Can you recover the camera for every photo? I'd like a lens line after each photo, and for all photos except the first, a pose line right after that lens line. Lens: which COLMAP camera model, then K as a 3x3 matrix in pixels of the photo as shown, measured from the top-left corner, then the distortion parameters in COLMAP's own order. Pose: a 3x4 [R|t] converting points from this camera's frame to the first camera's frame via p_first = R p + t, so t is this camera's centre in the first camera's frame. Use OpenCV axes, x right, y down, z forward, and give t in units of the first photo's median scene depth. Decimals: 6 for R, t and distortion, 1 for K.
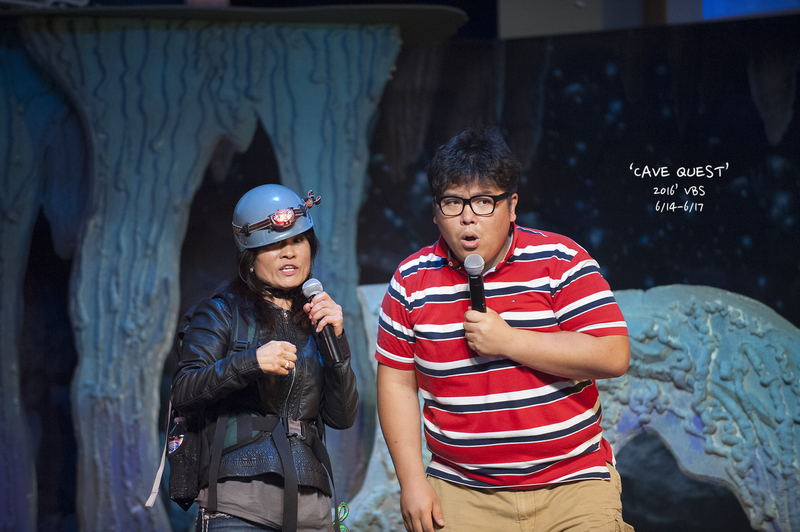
lens RADIAL K [[4641.2, 0, 410.6], [0, 4641.2, 246.7], [0, 0, 1]] dist [3.771488, 0.000000]
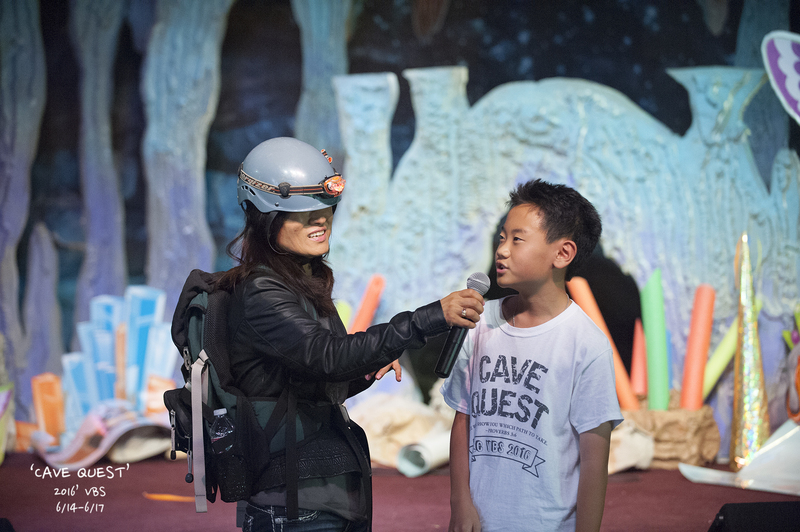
lens RADIAL K [[2483.0, 0, 400.2], [0, 2483.0, 268.1], [0, 0, 1]] dist [0.012354, 0.000000]
pose [[0.998291, 0.008109, -0.057877, 0.052653], [-0.002034, 0.994547, 0.104269, -0.012216], [0.058407, -0.103973, 0.992864, 0.277613]]
